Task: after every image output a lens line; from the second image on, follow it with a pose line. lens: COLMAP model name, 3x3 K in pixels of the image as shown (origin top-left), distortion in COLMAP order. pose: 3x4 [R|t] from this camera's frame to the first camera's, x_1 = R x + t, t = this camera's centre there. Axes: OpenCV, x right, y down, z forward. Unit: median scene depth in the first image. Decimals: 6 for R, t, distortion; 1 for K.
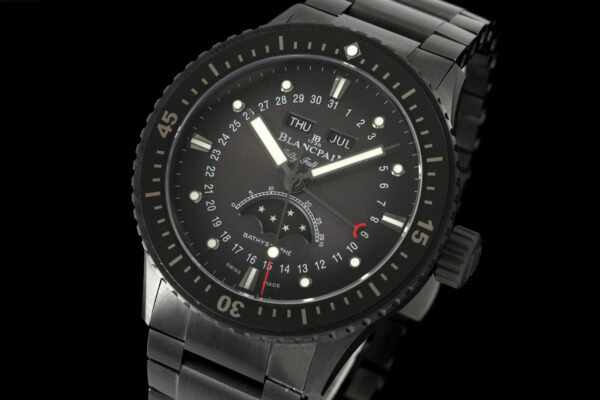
lens RADIAL K [[2707.0, 0, 280.6], [0, 2707.0, 200.5], [0, 0, 1]] dist [0.645830, 0.000000]
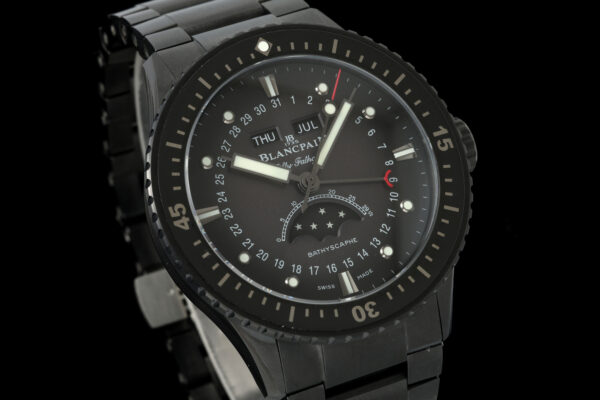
lens RADIAL K [[2707.0, 0, 304.7], [0, 2707.0, 197.7], [0, 0, 1]] dist [0.645830, 0.000000]
pose [[0.618187, -0.583750, 0.526384, -0.518786], [0.589248, 0.787377, 0.181171, -0.182505], [-0.520222, 0.198173, 0.830721, 0.179291]]
